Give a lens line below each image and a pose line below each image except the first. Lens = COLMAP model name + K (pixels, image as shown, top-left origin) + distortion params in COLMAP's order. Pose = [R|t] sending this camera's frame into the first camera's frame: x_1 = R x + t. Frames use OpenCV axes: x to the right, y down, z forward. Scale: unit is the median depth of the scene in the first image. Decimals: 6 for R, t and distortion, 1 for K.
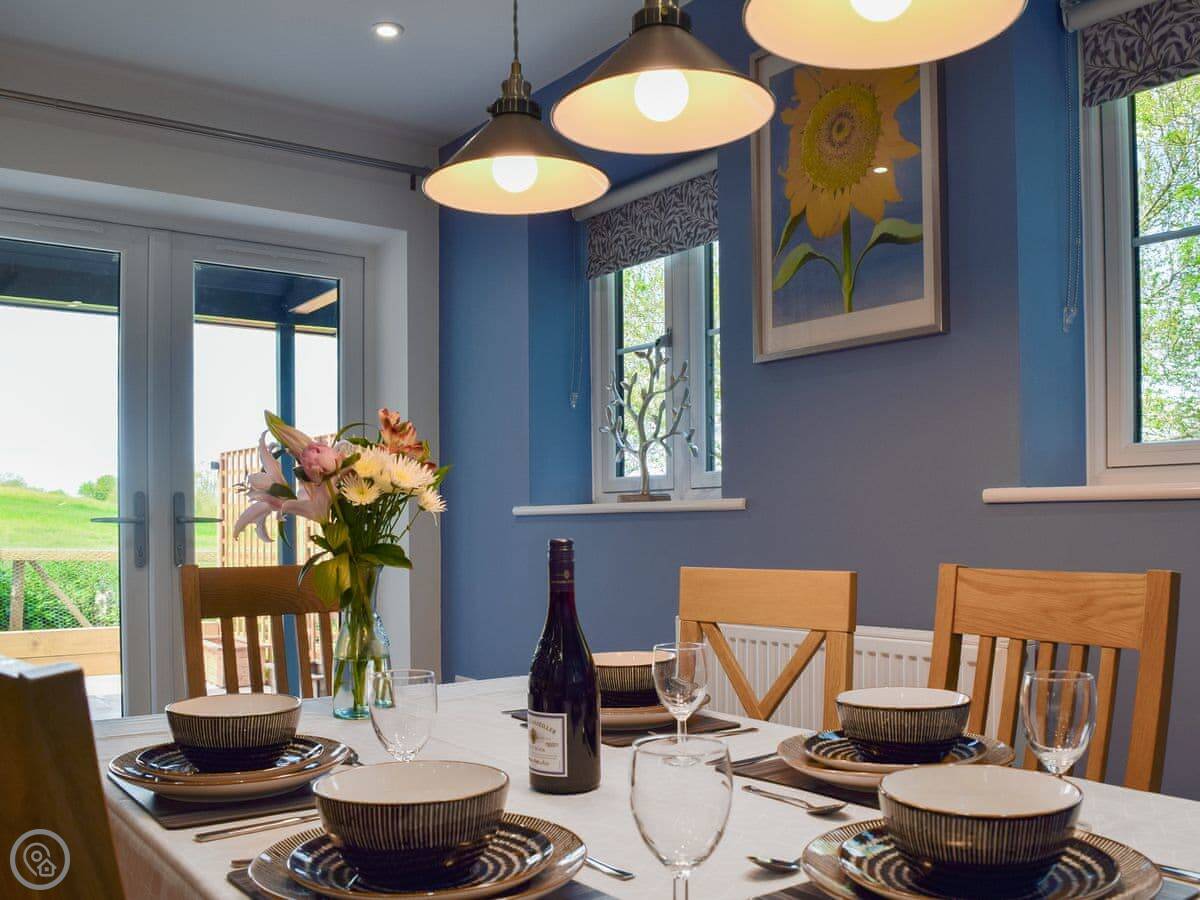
lens RADIAL K [[1164.8, 0, 602.6], [0, 1164.8, 453.0], [0, 0, 1]] dist [-0.012233, 0.000000]
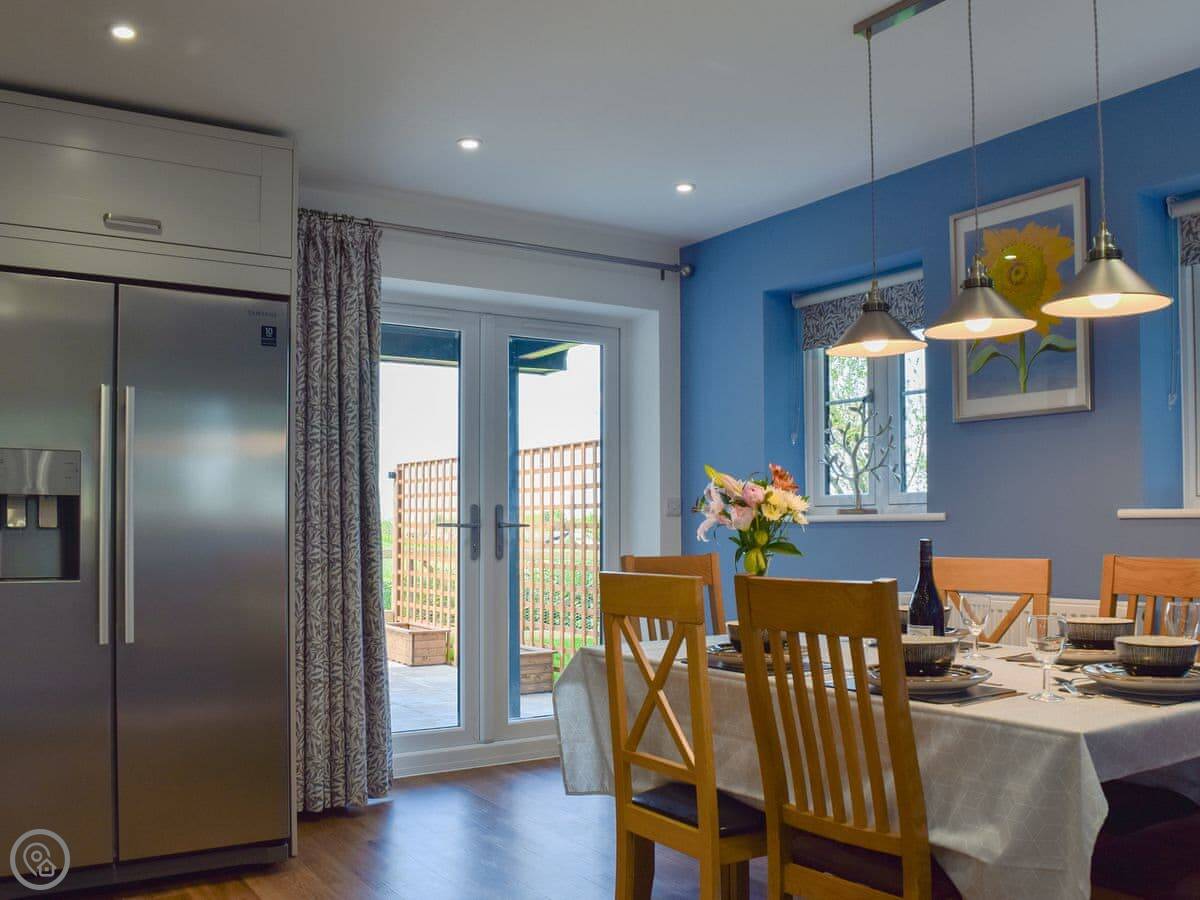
lens RADIAL K [[1164.8, 0, 600.8], [0, 1164.8, 452.9], [0, 0, 1]] dist [-0.012233, 0.000000]
pose [[0.998770, 0.001320, -0.049575, -0.269325], [-0.001376, 0.999998, -0.001115, -0.039552], [0.049573, 0.001182, 0.998770, -0.559835]]
